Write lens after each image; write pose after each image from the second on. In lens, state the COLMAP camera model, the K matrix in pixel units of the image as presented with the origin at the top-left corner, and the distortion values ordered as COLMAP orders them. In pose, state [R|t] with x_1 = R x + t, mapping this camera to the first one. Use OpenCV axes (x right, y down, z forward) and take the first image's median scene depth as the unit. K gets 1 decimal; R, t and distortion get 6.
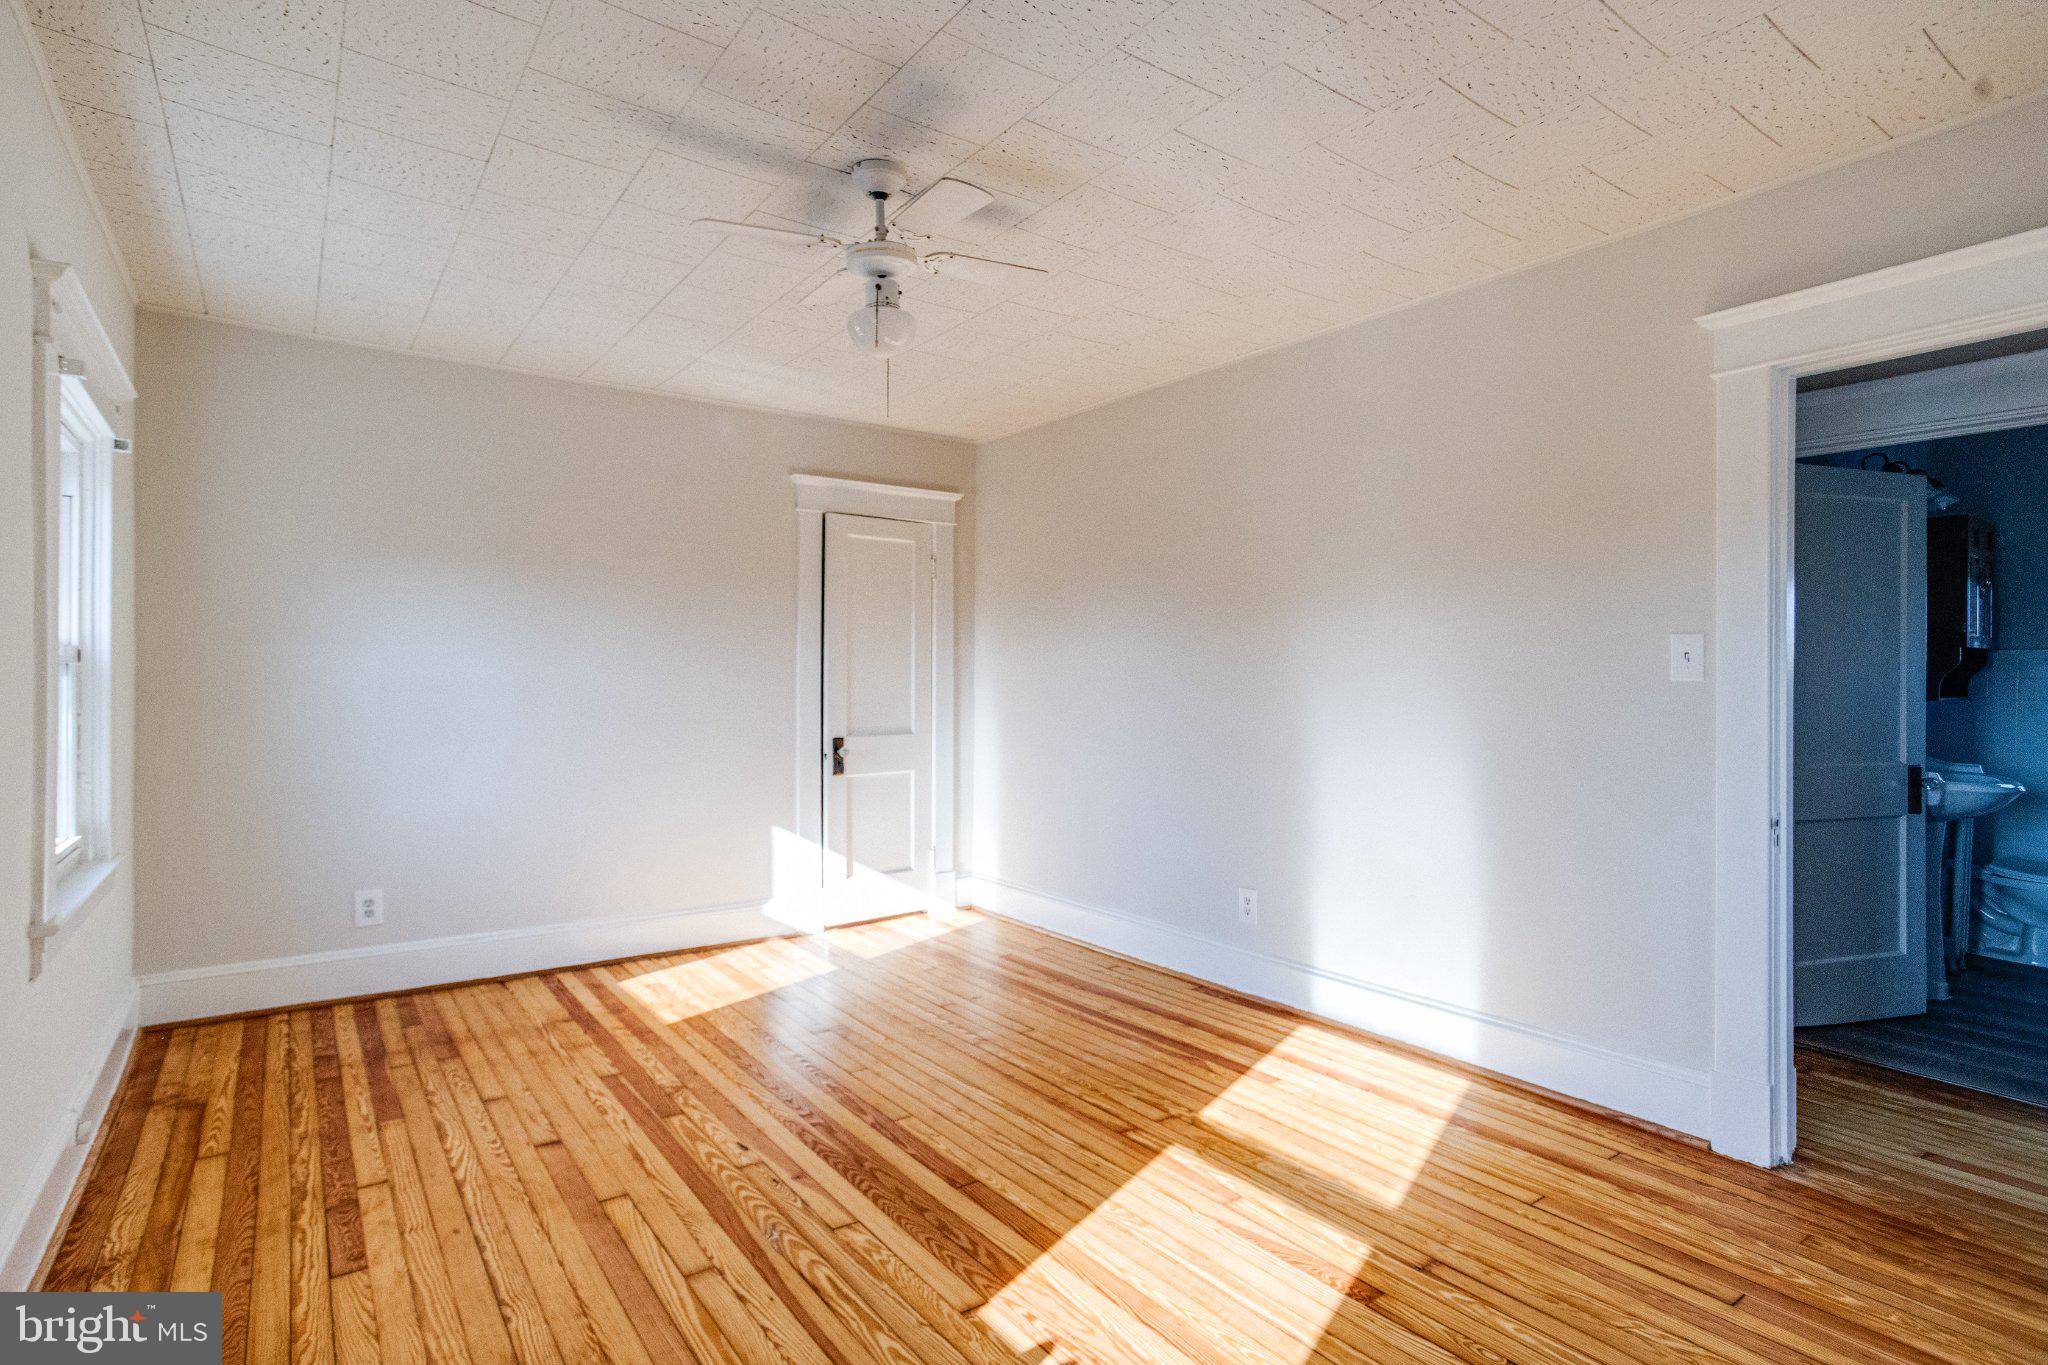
lens RADIAL K [[1002.2, 0, 1009.6], [0, 1002.2, 675.7], [0, 0, 1]] dist [-0.050463, 0.036889]
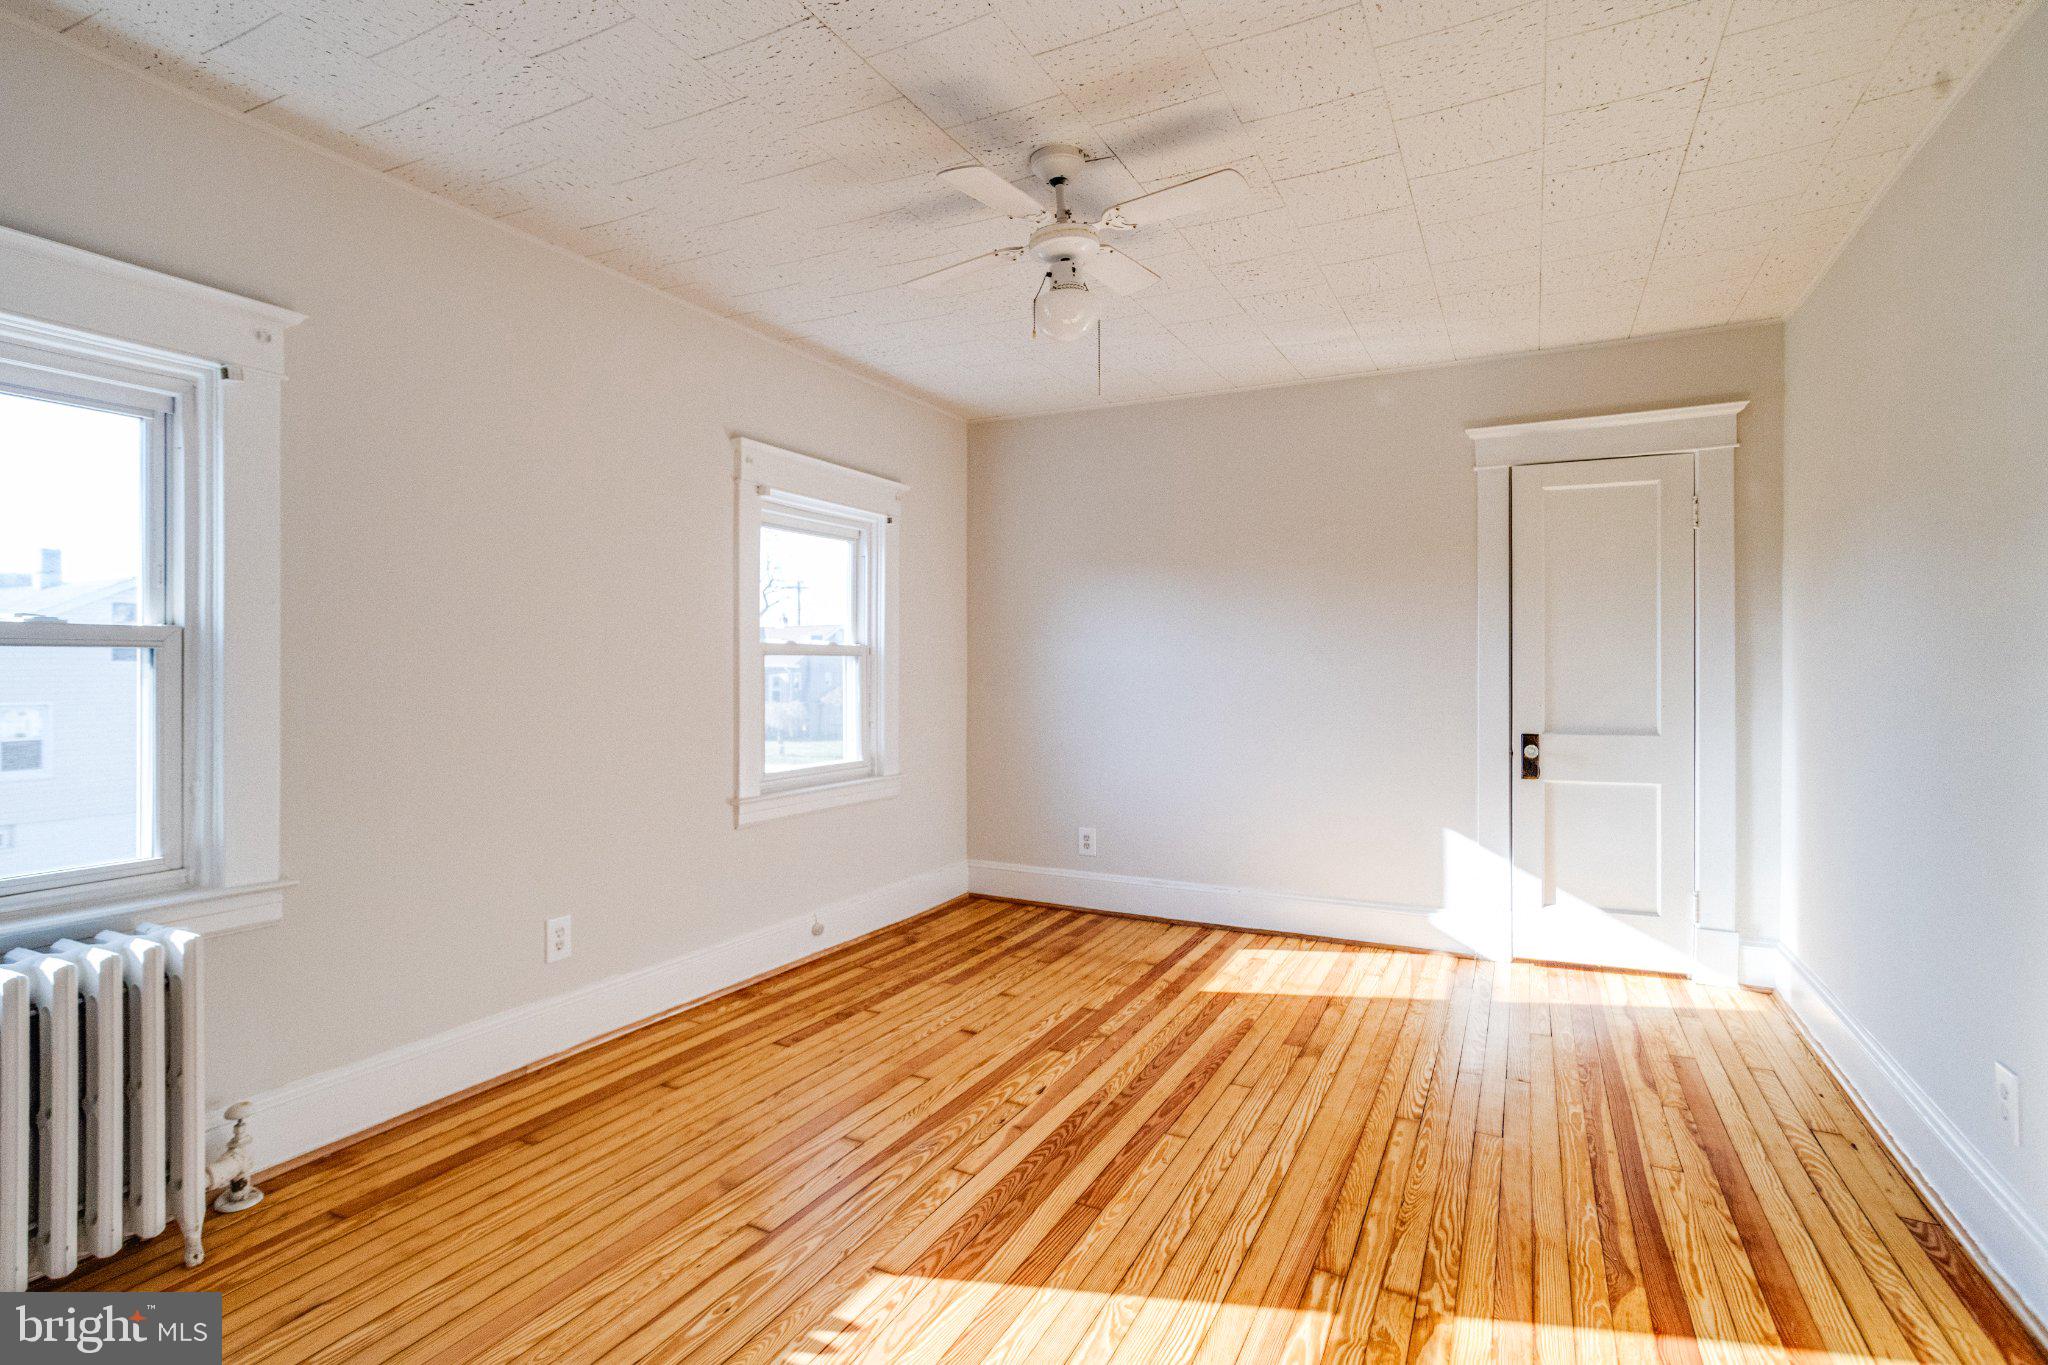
lens RADIAL K [[997.0, 0, 1027.2], [0, 997.0, 662.3], [0, 0, 1]] dist [-0.045723, 0.037276]
pose [[0.459815, -0.004489, -0.888003, 0.562797], [0.005949, 0.999980, -0.001974, 0.002453], [0.887995, -0.004375, 0.459833, 0.389627]]
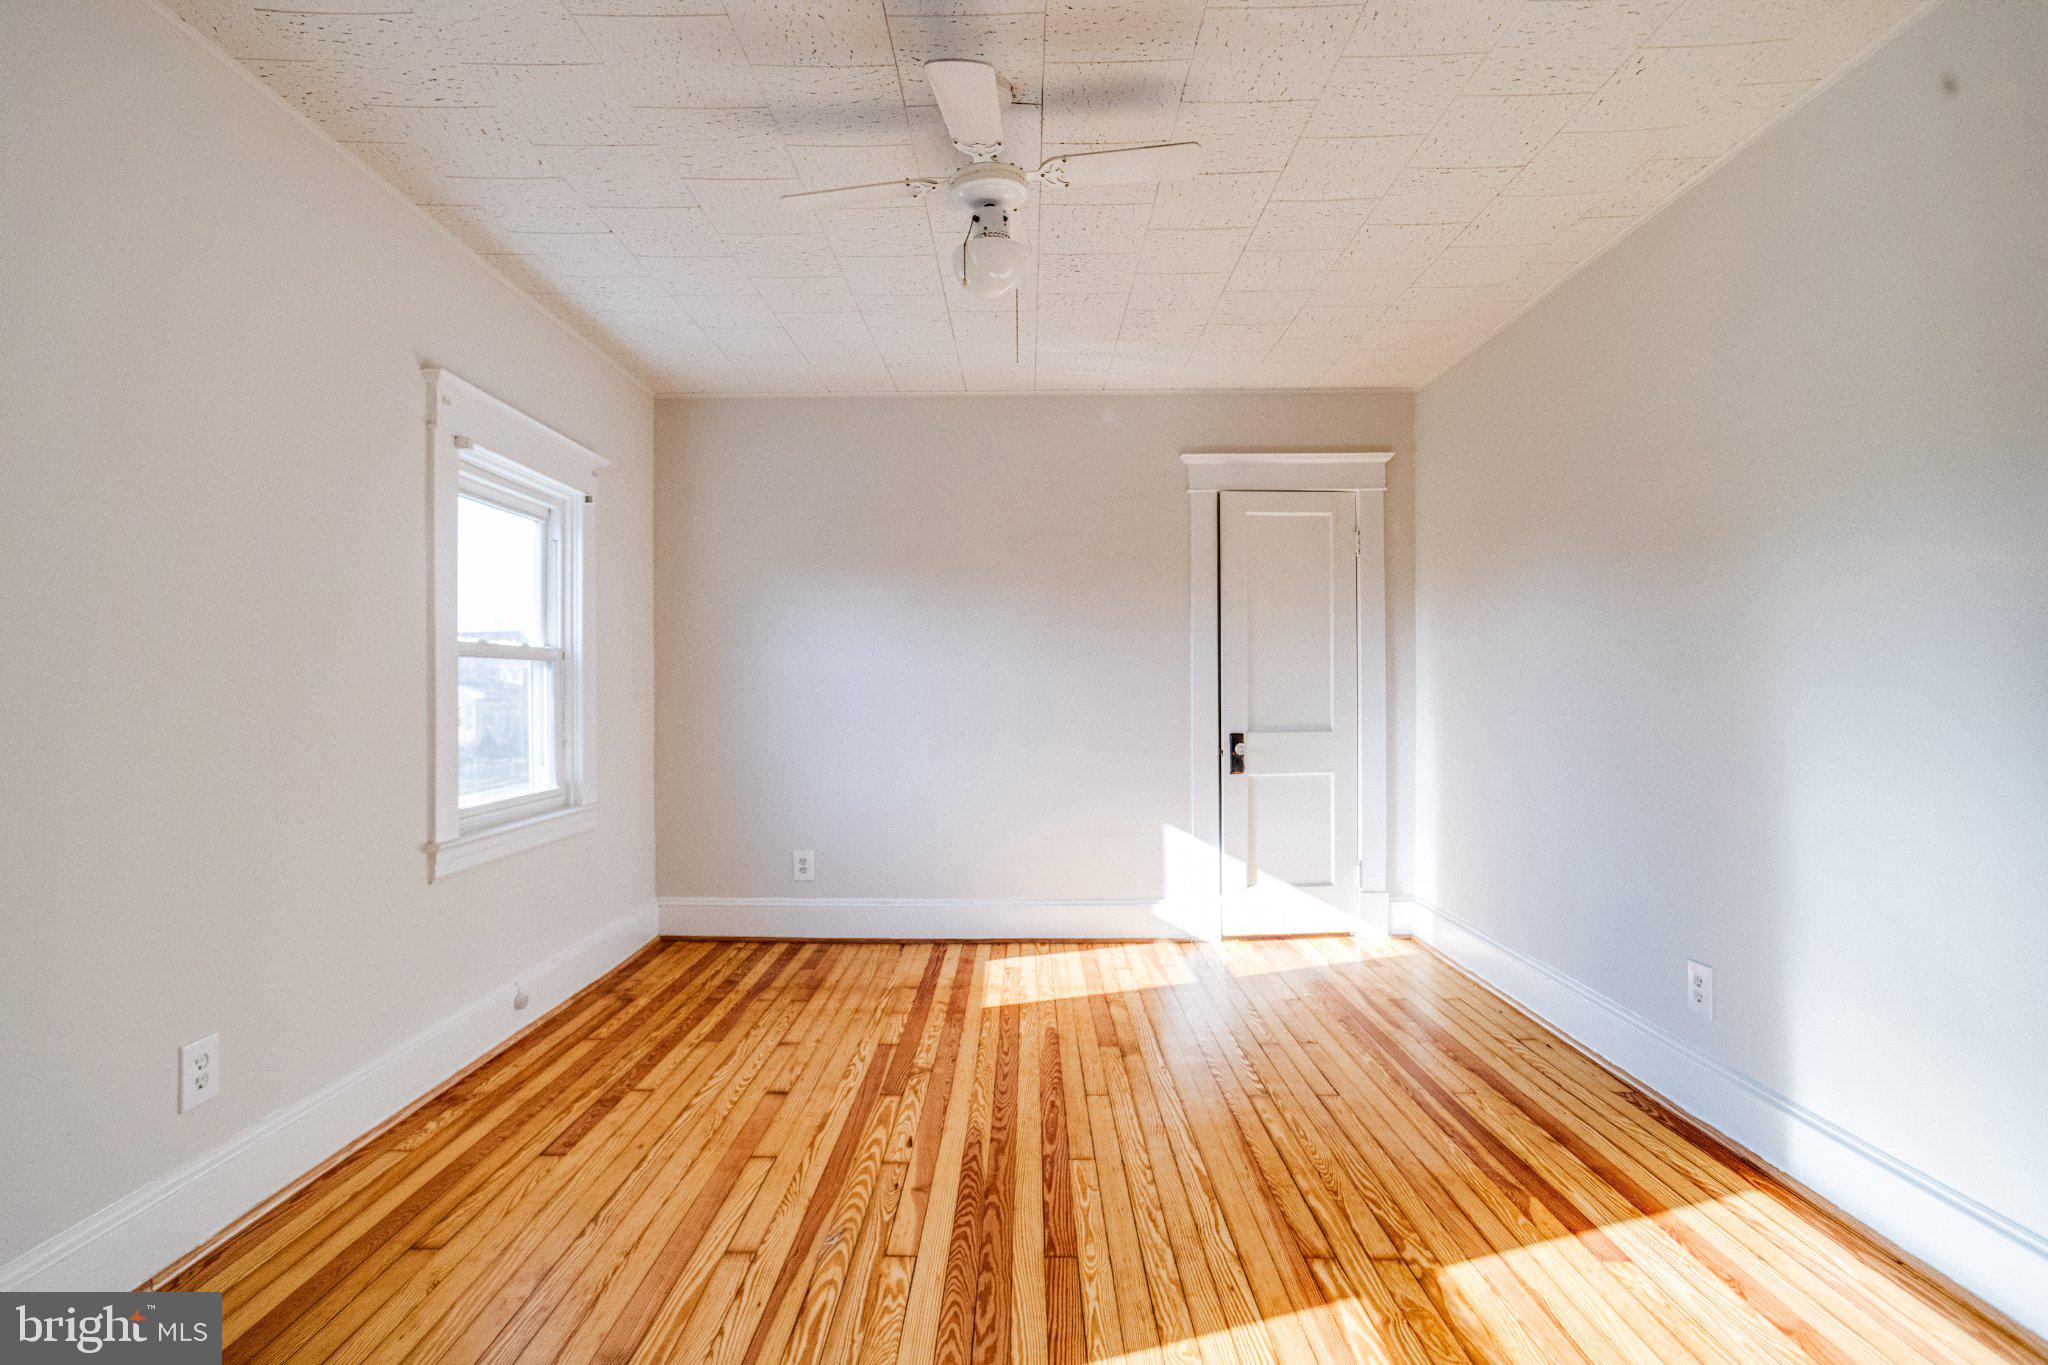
lens RADIAL K [[981.0, 0, 1024.0], [0, 981.0, 682.5], [0, 0, 1]] dist [-0.050258, 0.039385]
pose [[0.808683, -0.008447, -0.588184, 0.311245], [0.010491, 0.999945, 0.000063, 0.019617], [0.588151, -0.006221, 0.808727, 0.238524]]
